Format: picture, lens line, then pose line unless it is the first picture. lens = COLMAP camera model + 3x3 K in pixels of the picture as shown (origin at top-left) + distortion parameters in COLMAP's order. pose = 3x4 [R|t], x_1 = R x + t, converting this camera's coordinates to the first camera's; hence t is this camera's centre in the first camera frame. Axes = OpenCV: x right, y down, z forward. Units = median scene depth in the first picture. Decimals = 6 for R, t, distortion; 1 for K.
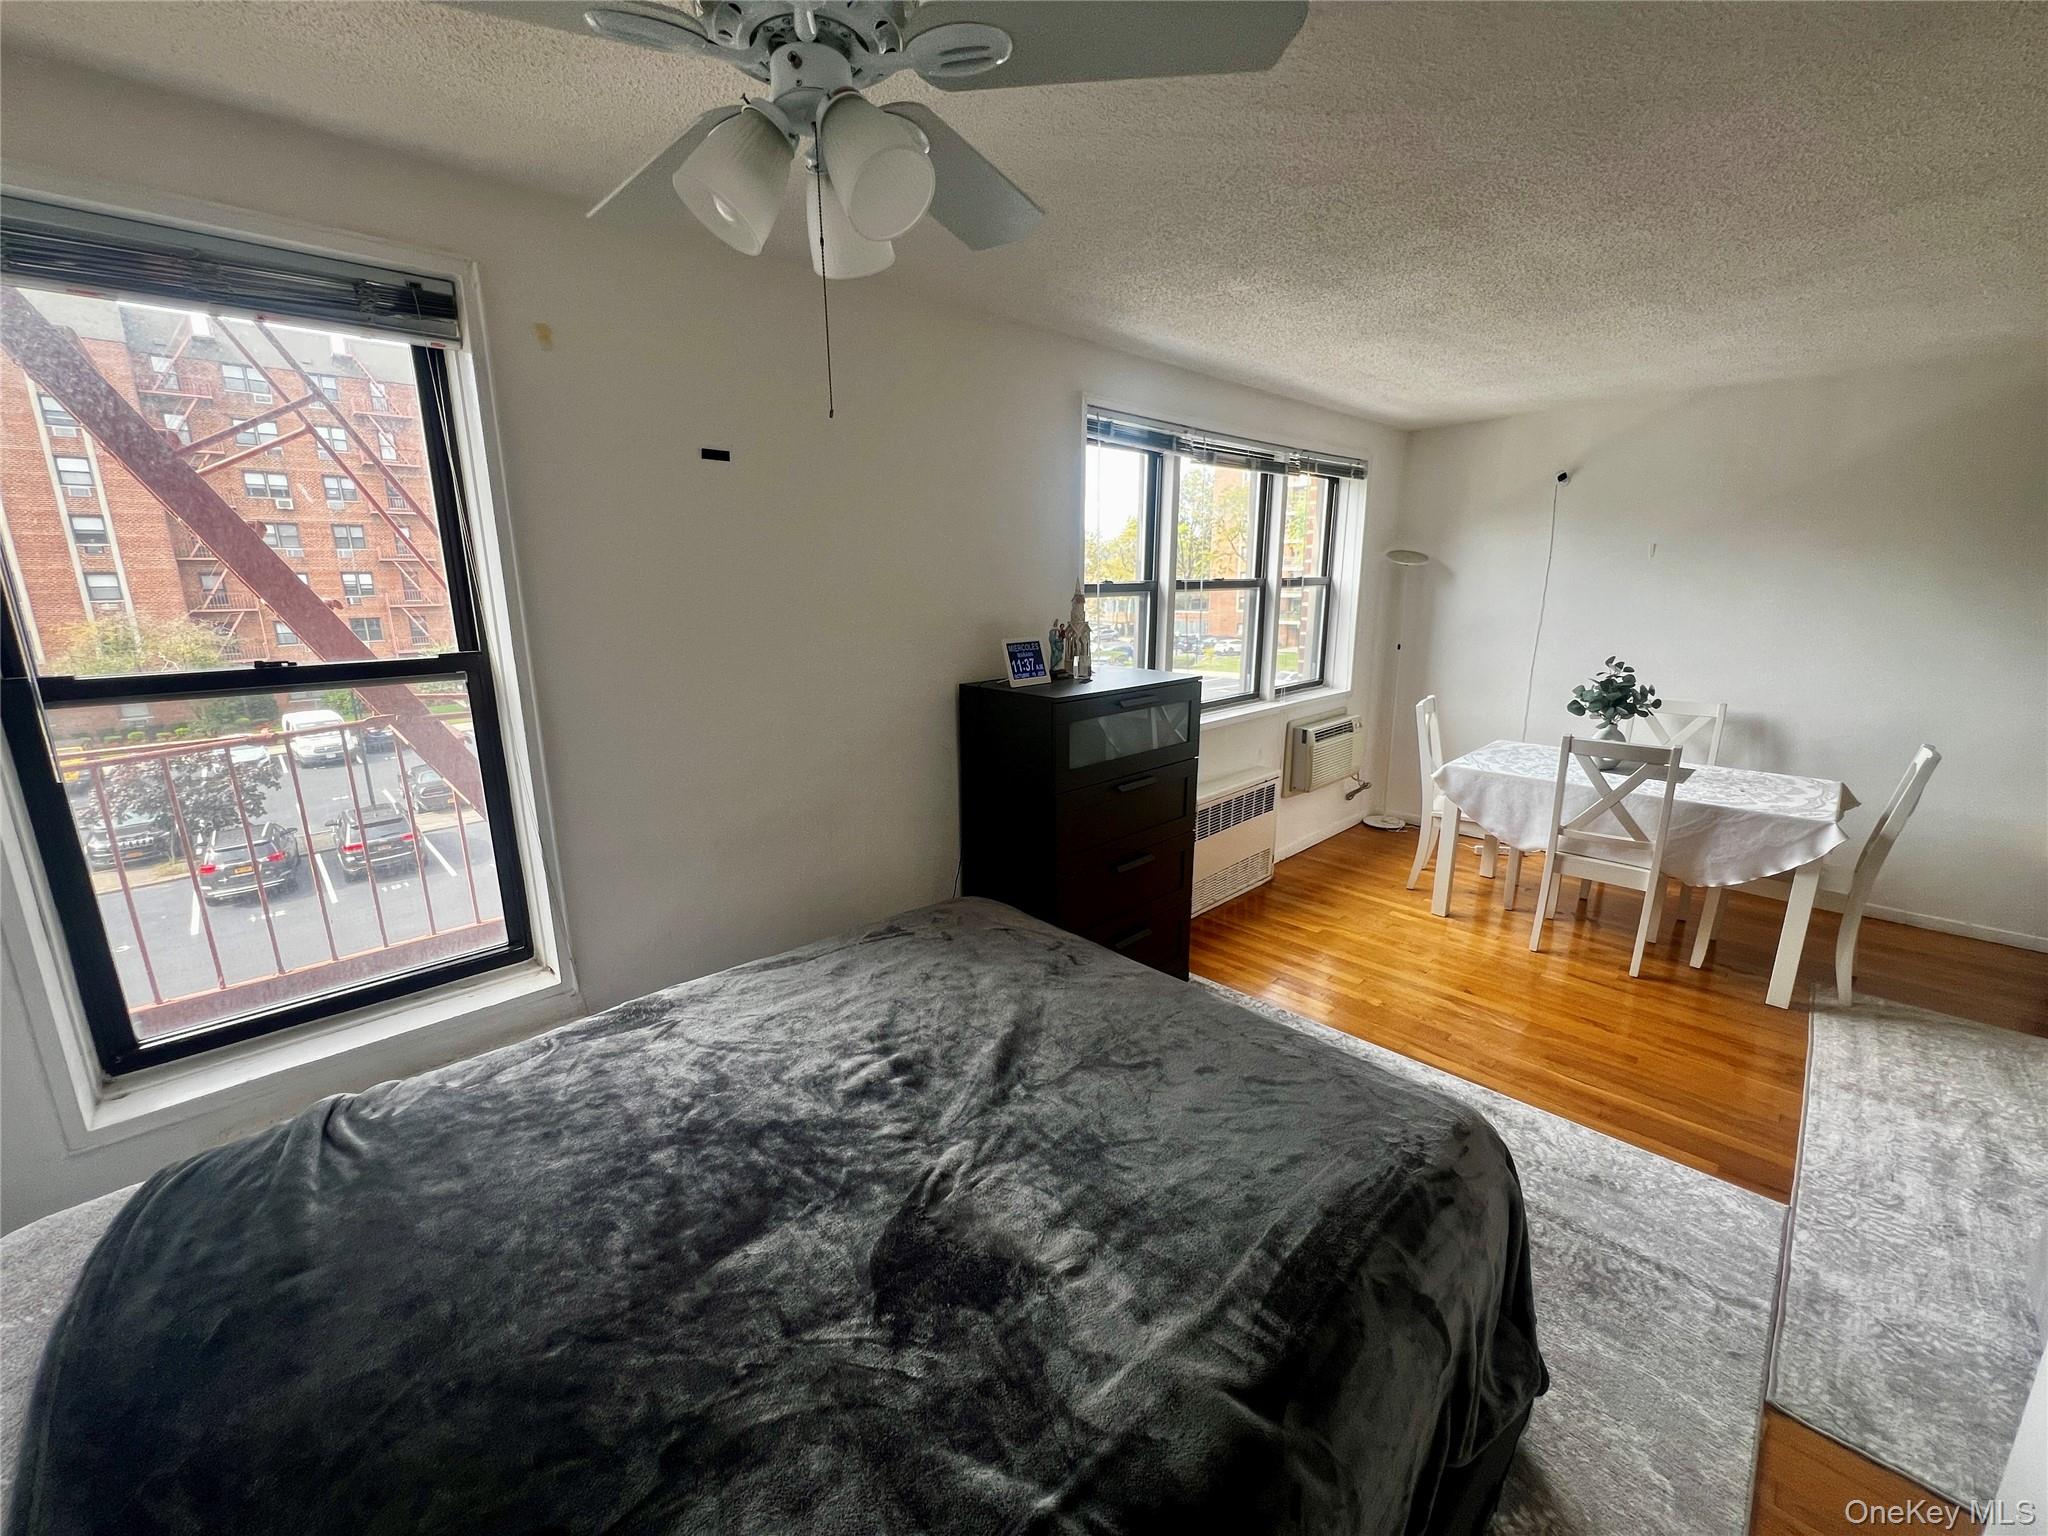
lens RADIAL K [[819.2, 0, 1015.6], [0, 819.2, 765.8], [0, 0, 1]] dist [-0.002594, 0.000988]
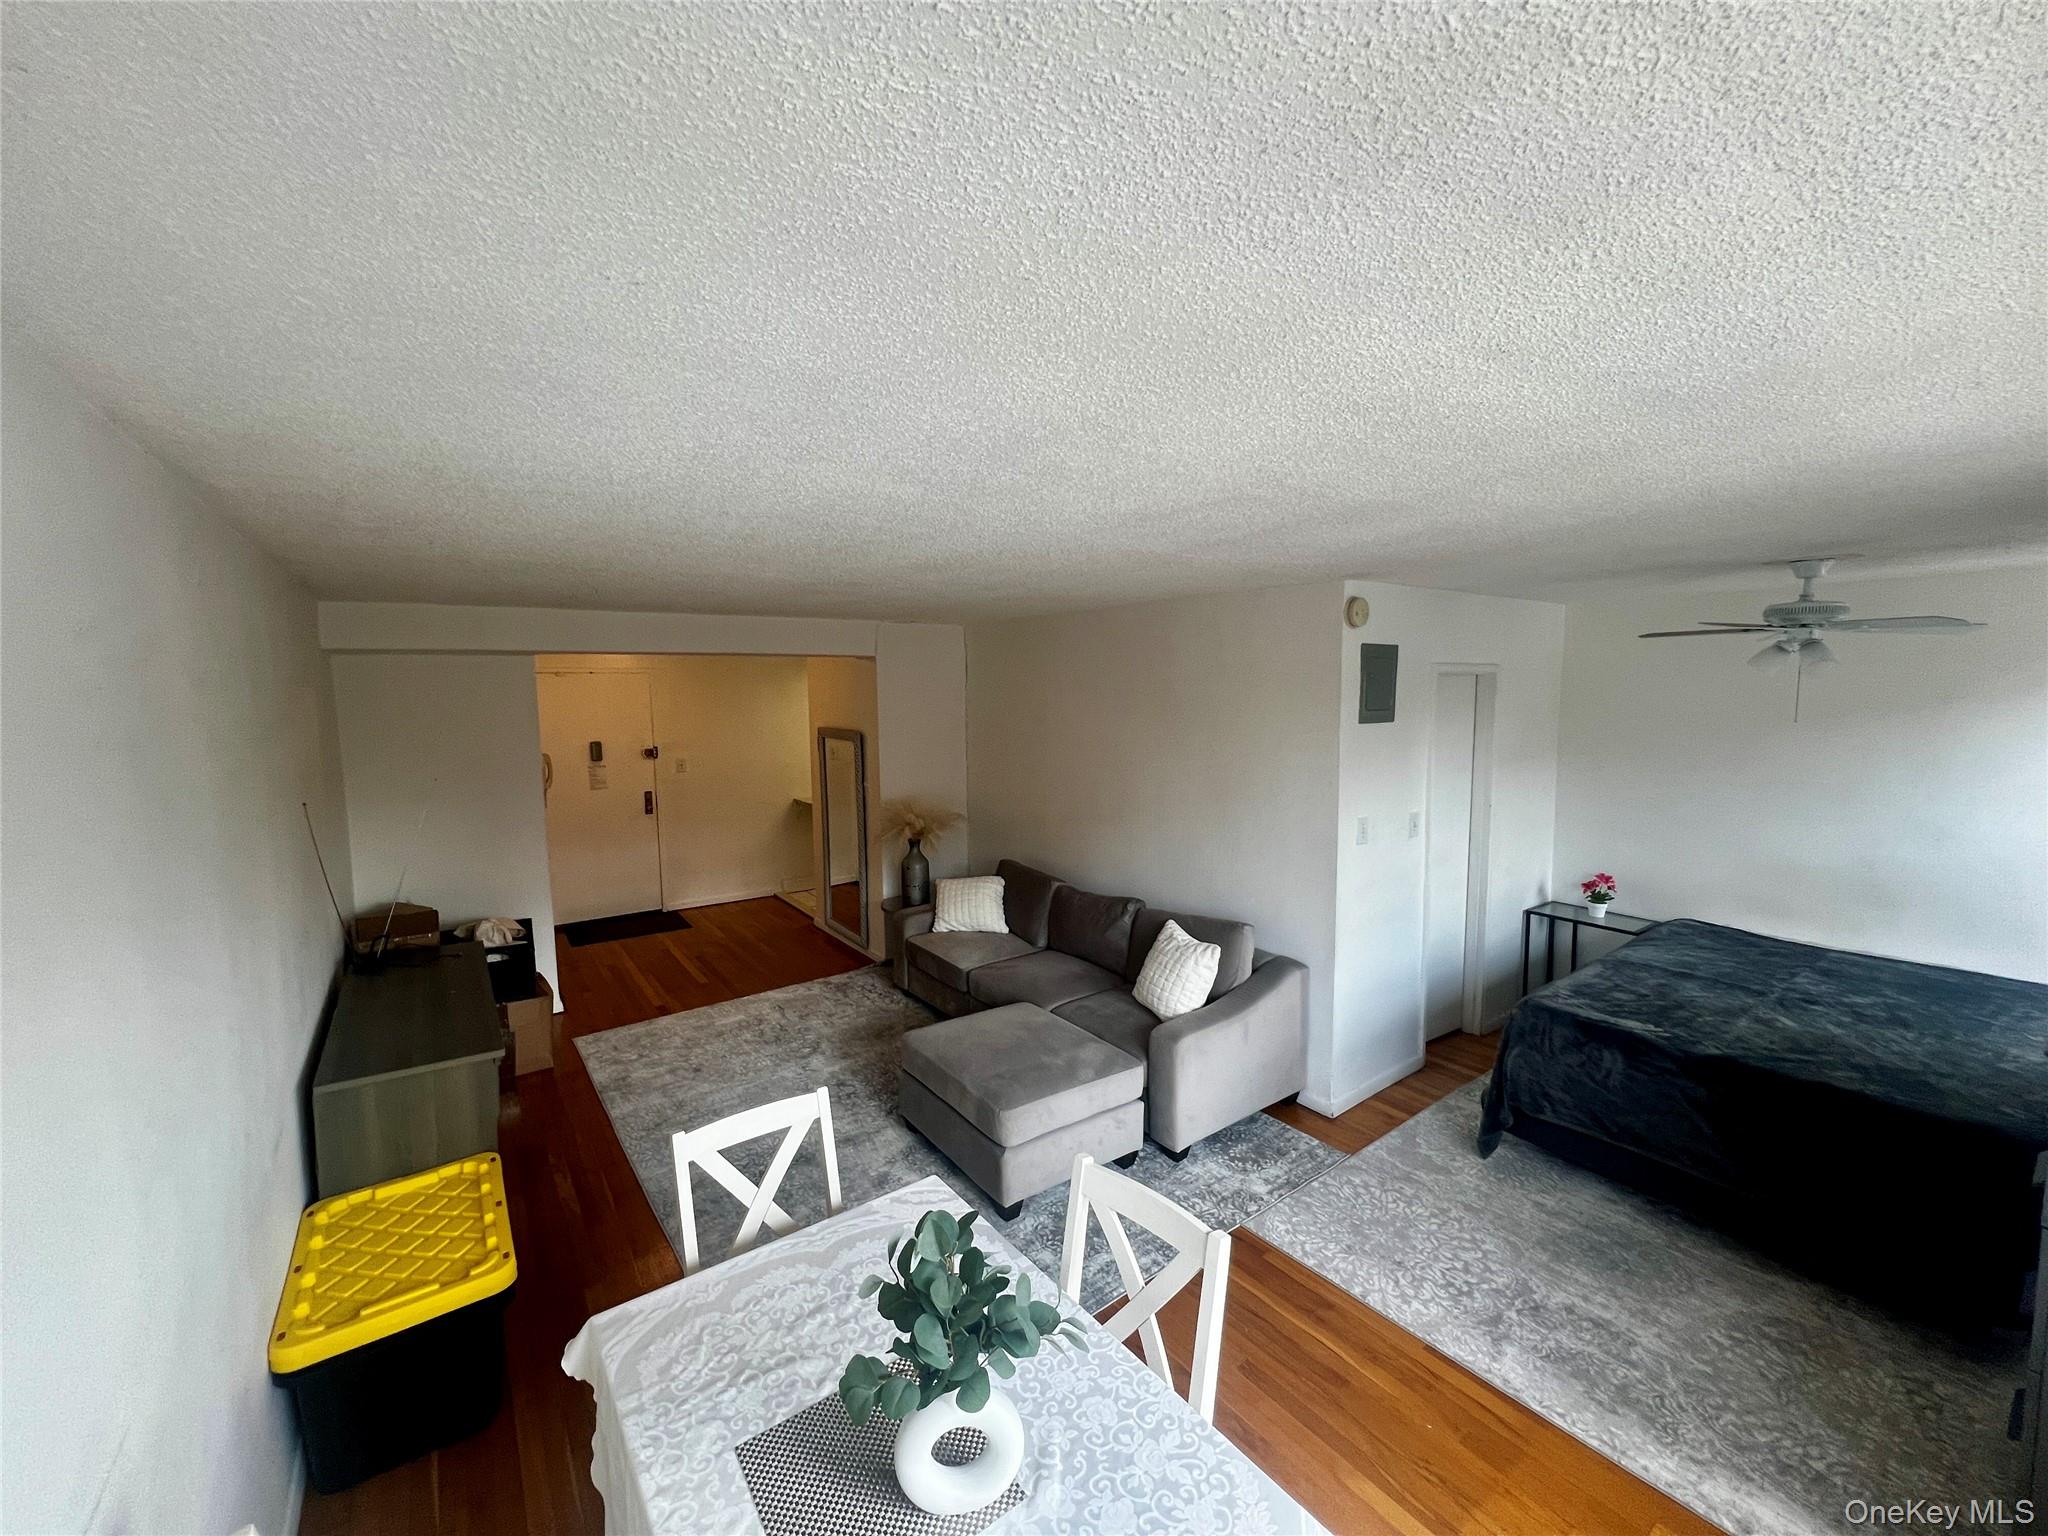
lens RADIAL K [[819.2, 0, 1017.2], [0, 819.2, 765.6], [0, 0, 1]] dist [-0.002594, 0.000988]
pose [[-0.990244, 0.008065, 0.139107, 1.169926], [0.052115, 0.947307, 0.316060, -0.713311], [-0.129228, 0.320226, -0.938486, 2.210648]]
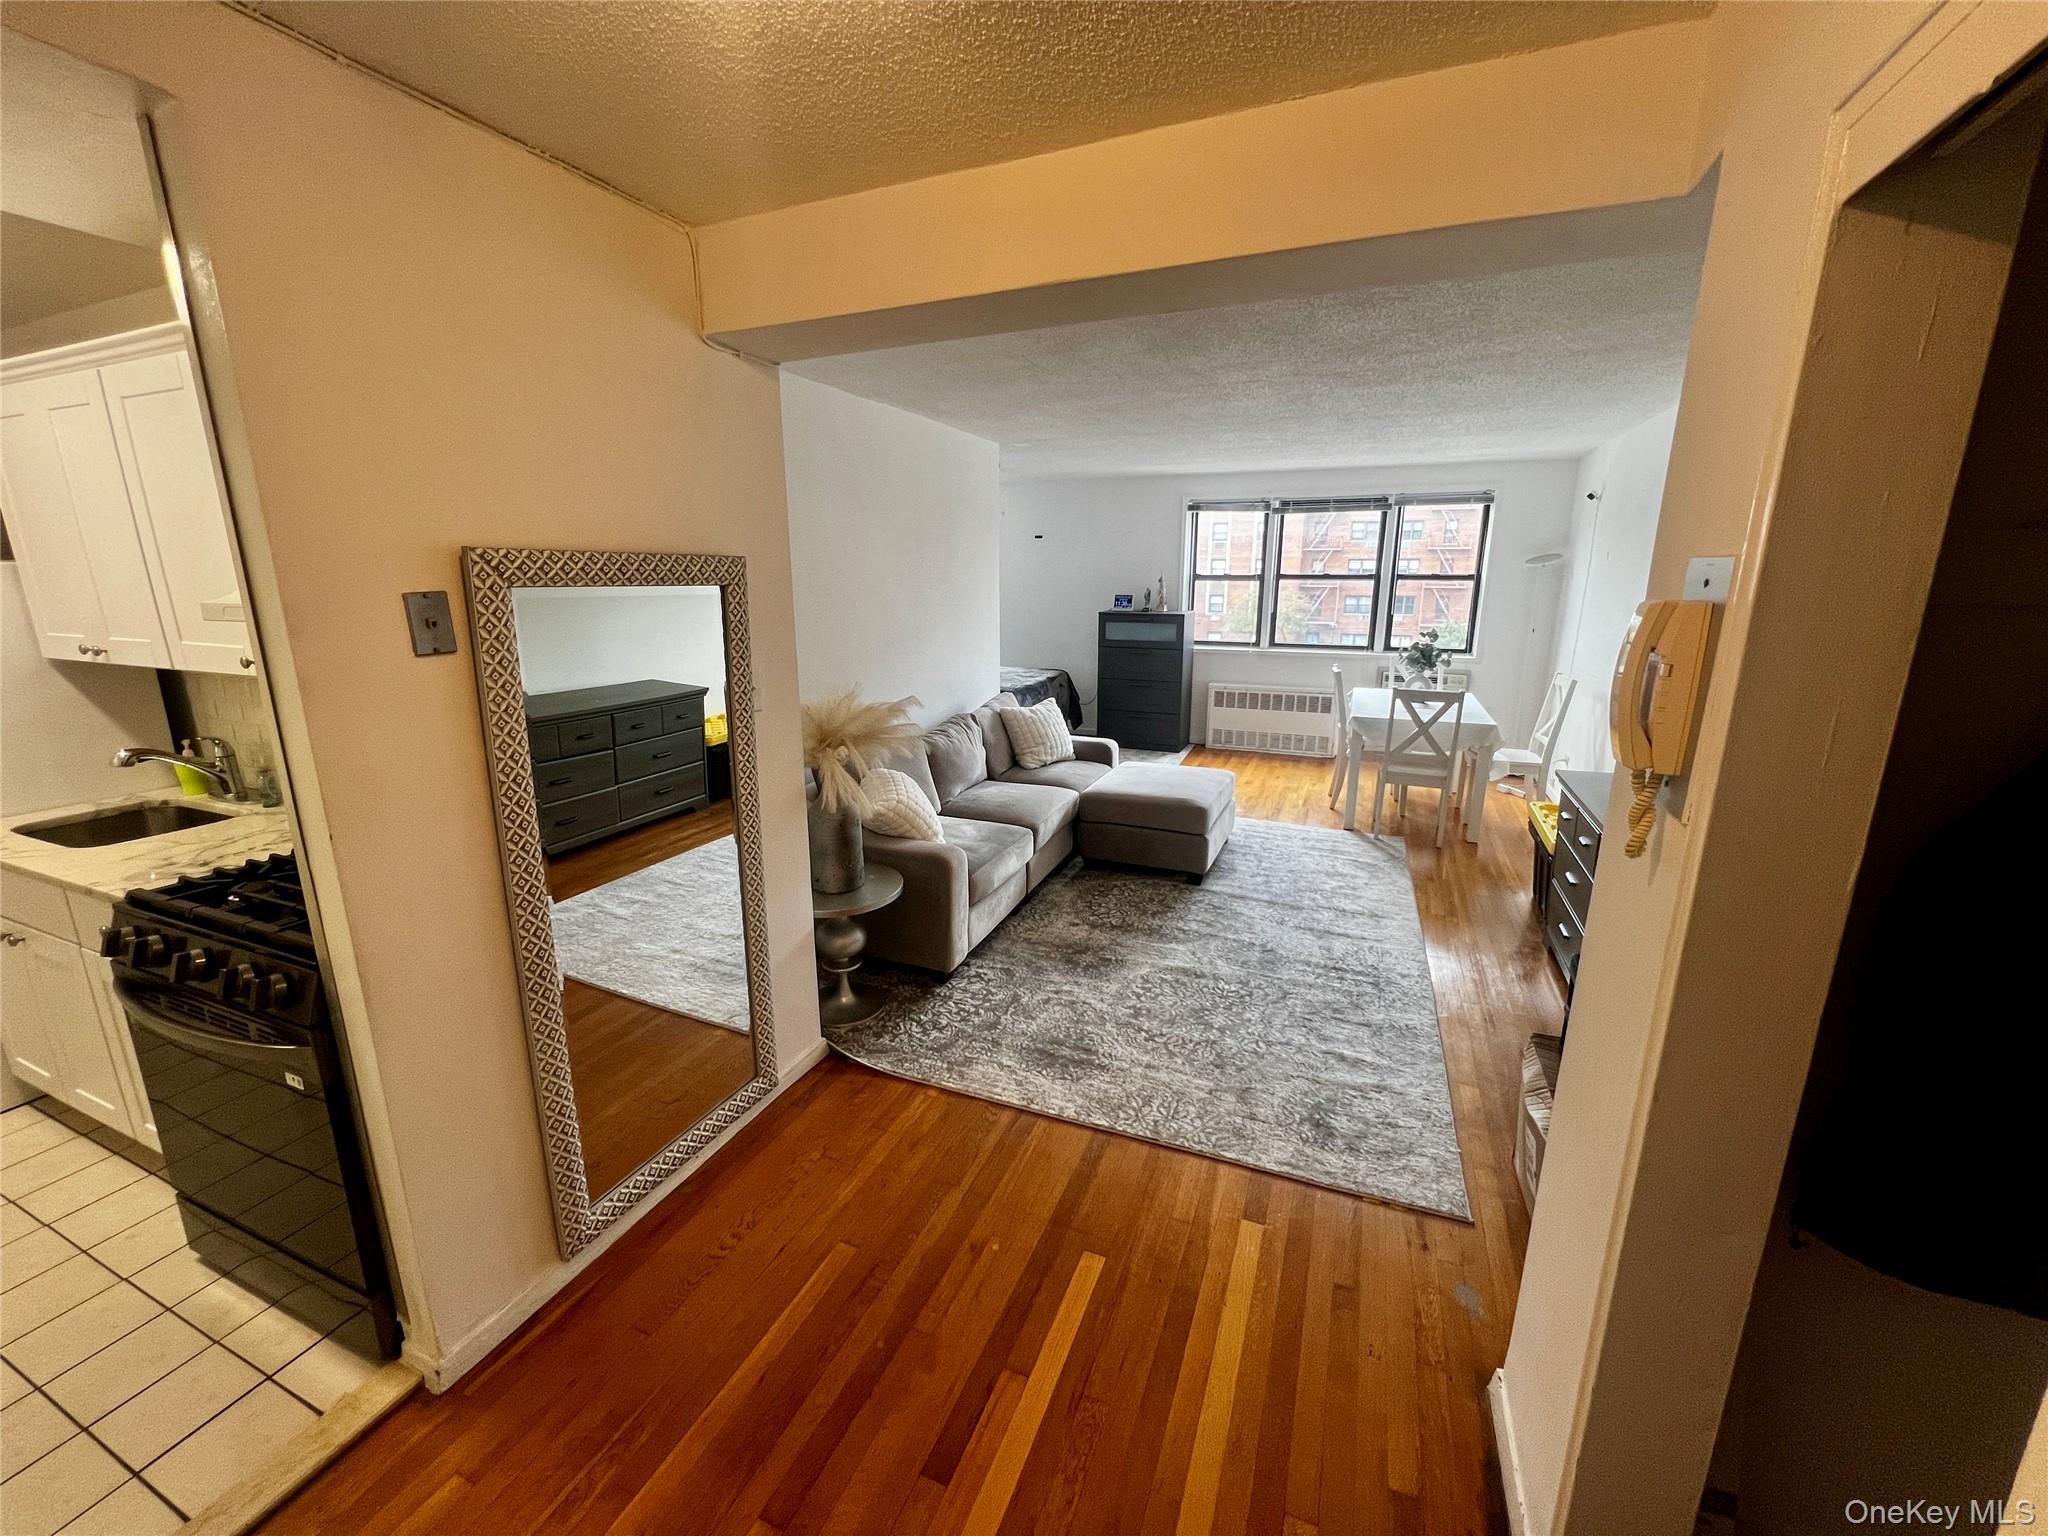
lens RADIAL K [[819.2, 0, 1018.1], [0, 819.2, 769.1], [0, 0, 1]] dist [-0.002594, 0.000988]
pose [[0.393661, 0.228563, -0.890388, 3.292023], [-0.209920, 0.965355, 0.154996, 0.080893], [0.894966, 0.125894, 0.428003, -0.555549]]
